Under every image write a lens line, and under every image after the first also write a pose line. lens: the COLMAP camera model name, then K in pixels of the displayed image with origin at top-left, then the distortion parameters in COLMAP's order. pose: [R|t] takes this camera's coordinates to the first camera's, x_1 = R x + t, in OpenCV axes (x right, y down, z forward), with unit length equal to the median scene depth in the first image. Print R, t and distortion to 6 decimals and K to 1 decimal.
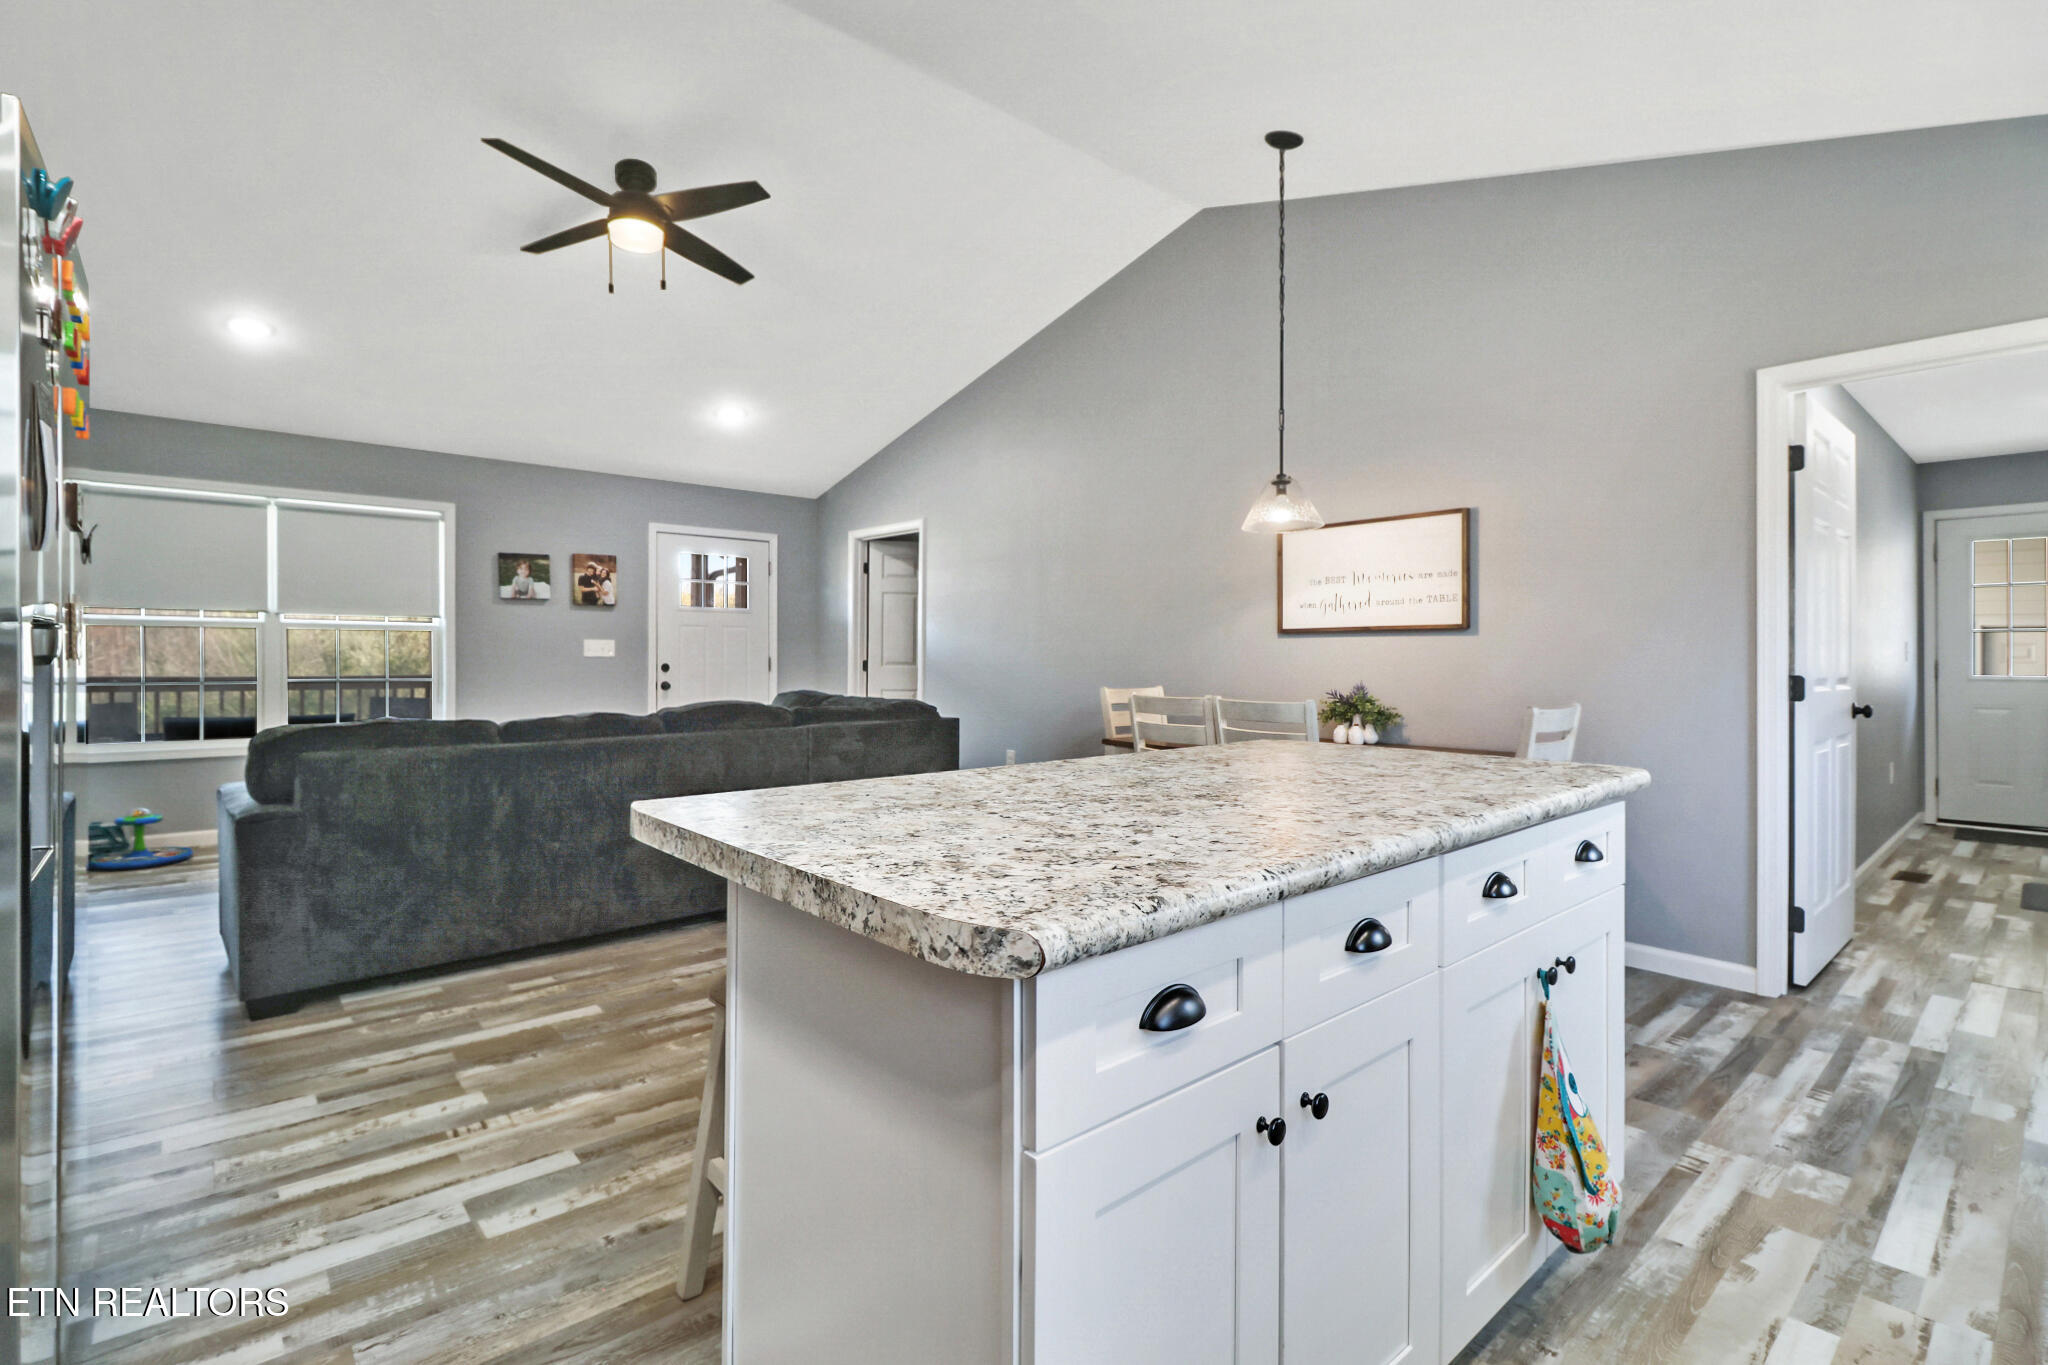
lens RADIAL K [[954.8, 0, 1038.5], [0, 954.8, 654.9], [0, 0, 1]] dist [0.000966, -0.014682]
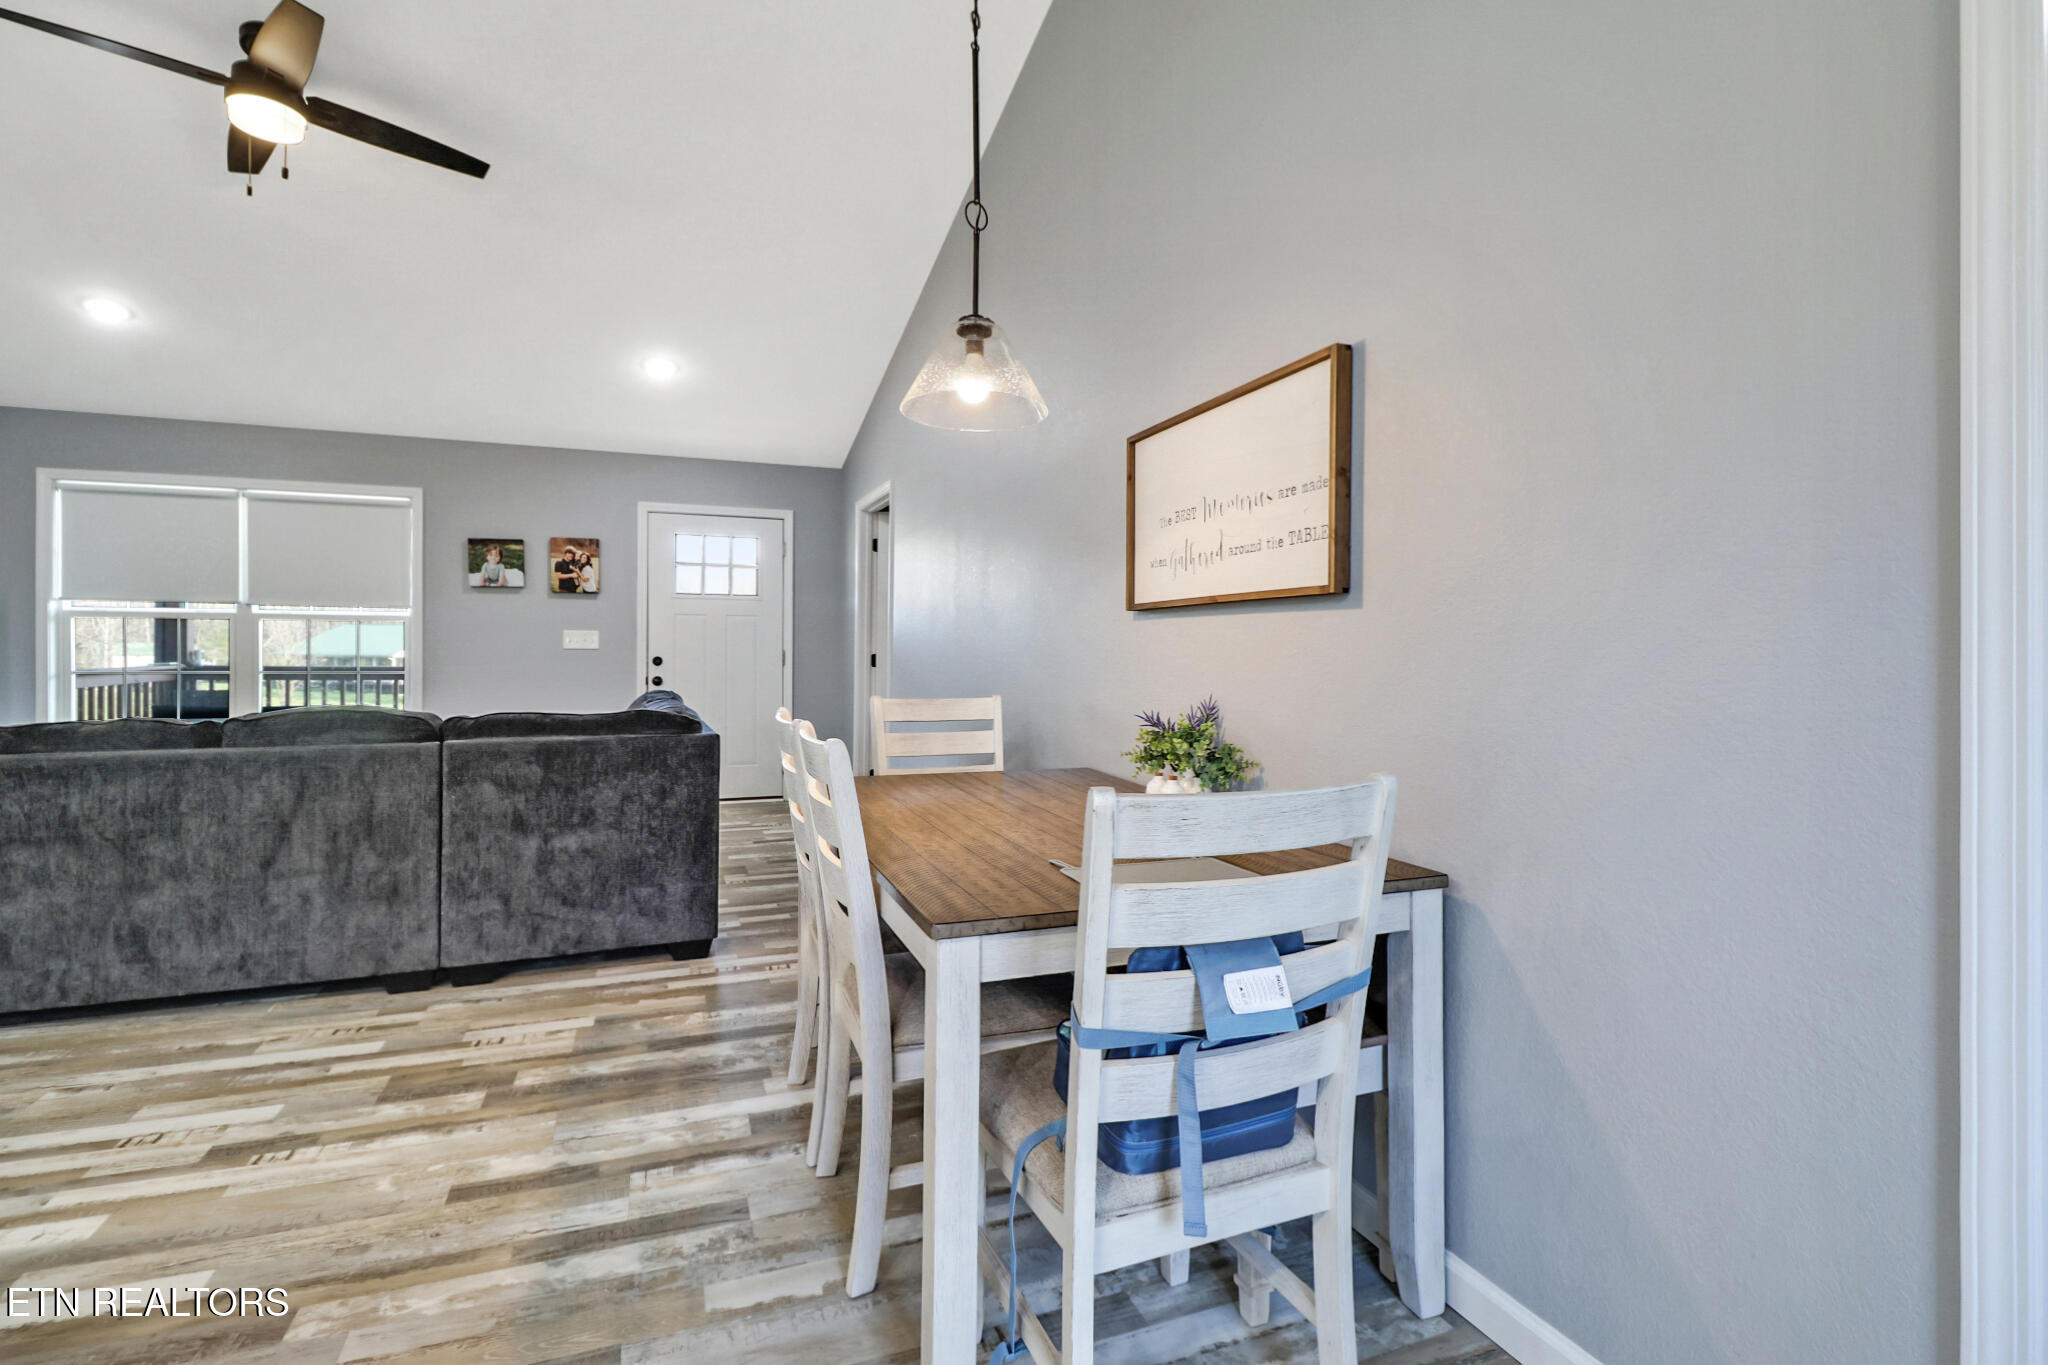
lens RADIAL K [[963.0, 0, 1027.9], [0, 963.0, 656.1], [0, 0, 1]] dist [-0.030762, -0.000300]
pose [[0.947172, 0.005373, -0.320682, 0.275727], [-0.003045, 0.999965, 0.007763, 0.000579], [0.320712, -0.006376, 0.947155, 0.293745]]
